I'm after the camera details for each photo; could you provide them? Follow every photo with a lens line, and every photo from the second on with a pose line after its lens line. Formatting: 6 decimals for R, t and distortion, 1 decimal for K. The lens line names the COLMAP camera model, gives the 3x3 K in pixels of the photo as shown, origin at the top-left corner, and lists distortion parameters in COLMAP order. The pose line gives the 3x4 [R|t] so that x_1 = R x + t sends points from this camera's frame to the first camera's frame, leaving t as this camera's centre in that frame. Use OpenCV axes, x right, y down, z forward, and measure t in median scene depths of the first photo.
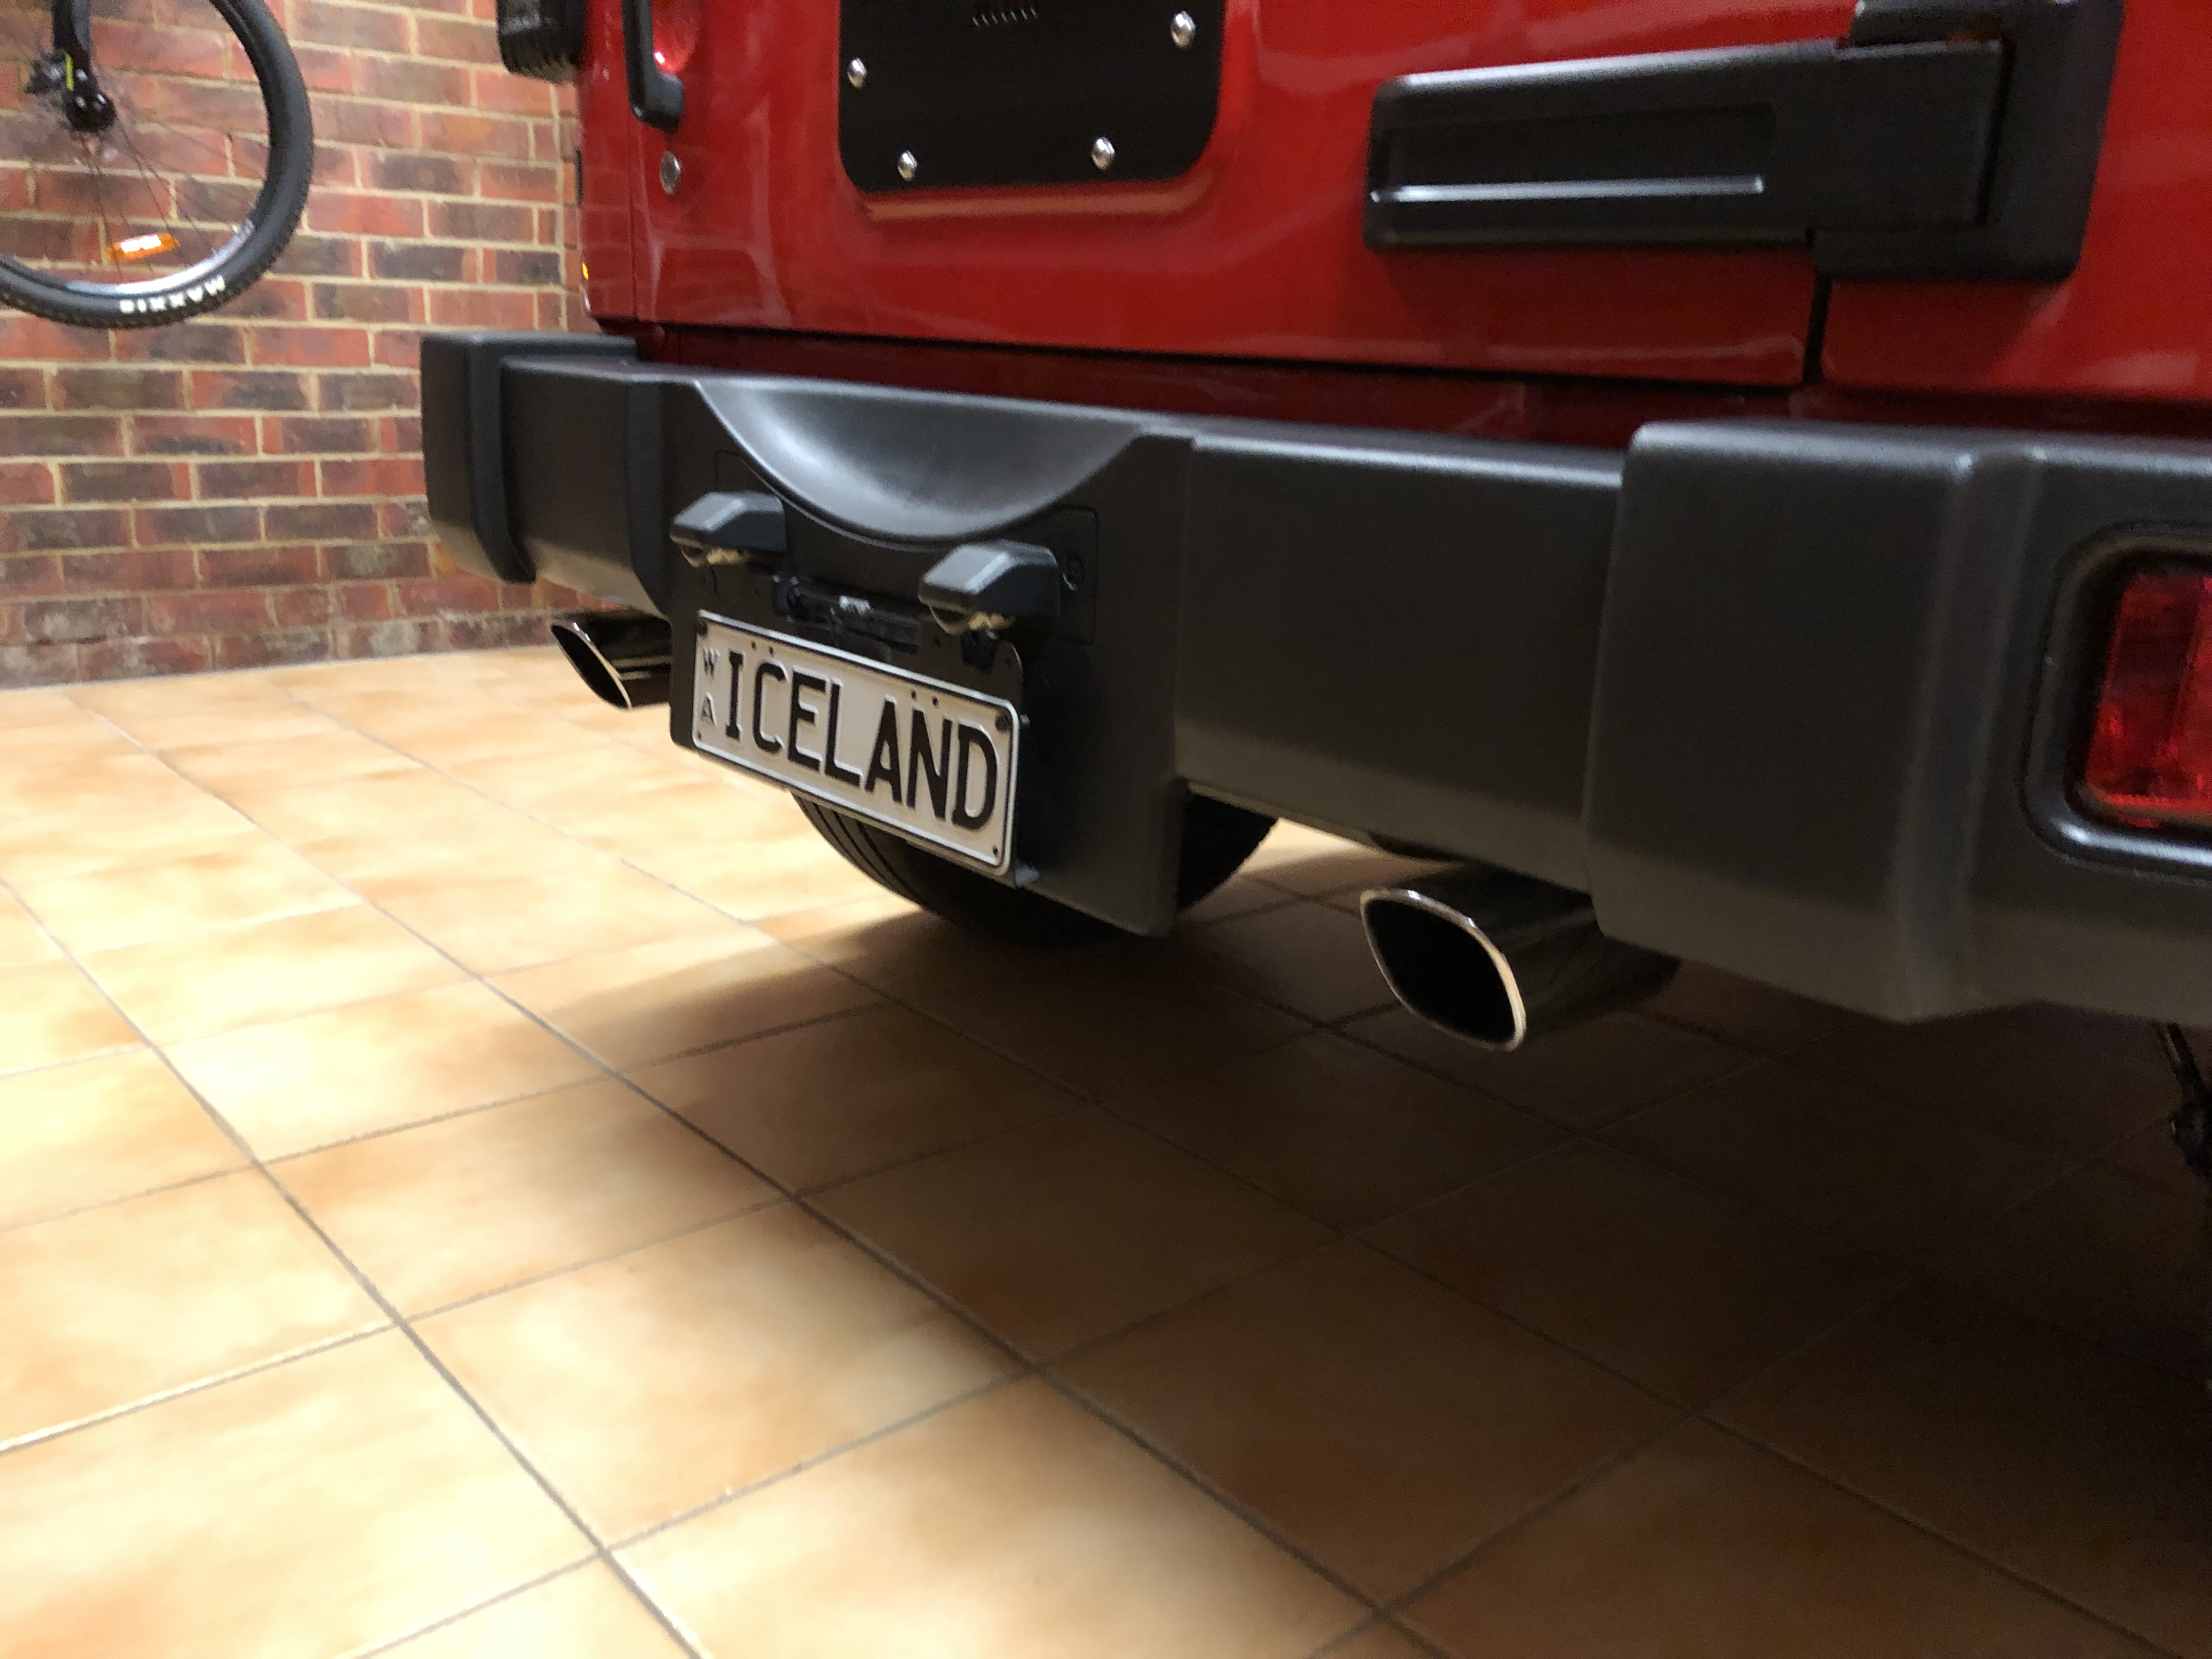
lens RADIAL K [[1855.5, 0, 1106.0], [0, 1855.5, 829.5], [0, 0, 1]] dist [0.138508, 0.001597]
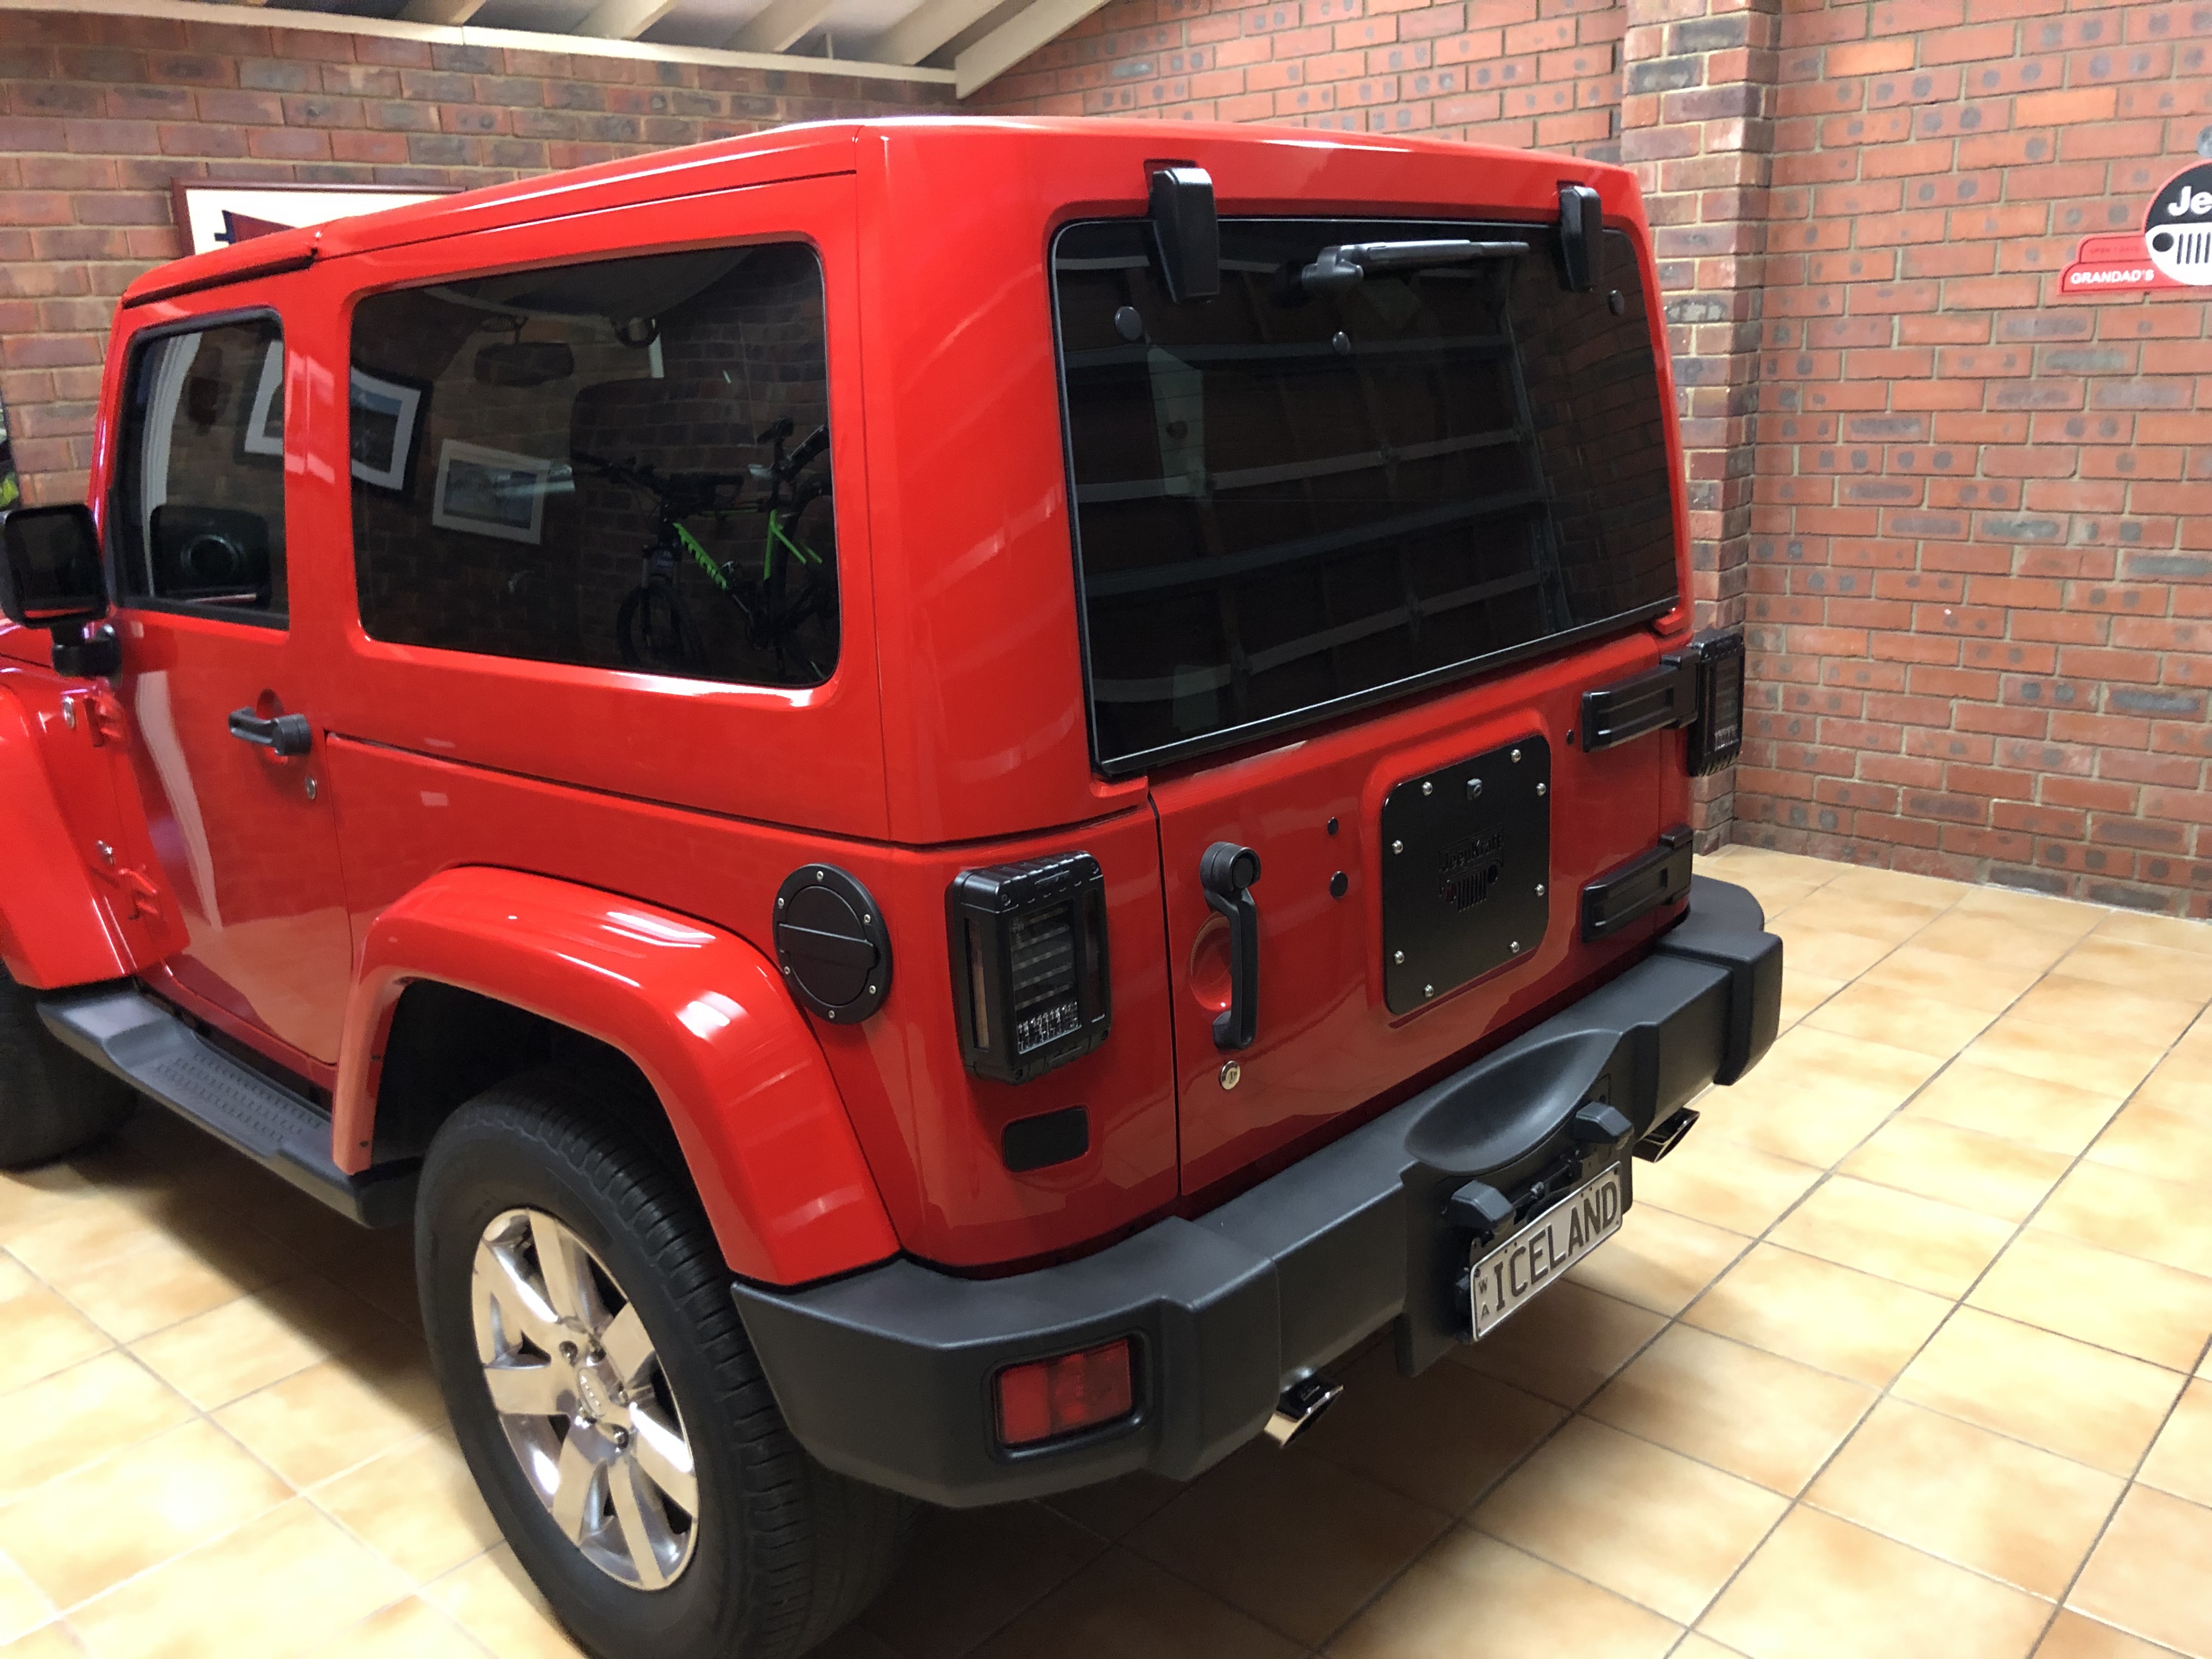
lens RADIAL K [[1844.7, 0, 1106.0], [0, 1844.7, 829.5], [0, 0, 1]] dist [0.002239, 0.002484]
pose [[-0.126083, -0.303575, 0.944429, -1.763999], [0.292360, 0.898372, 0.327801, -1.205886], [-0.947960, 0.317443, -0.024516, 1.336658]]
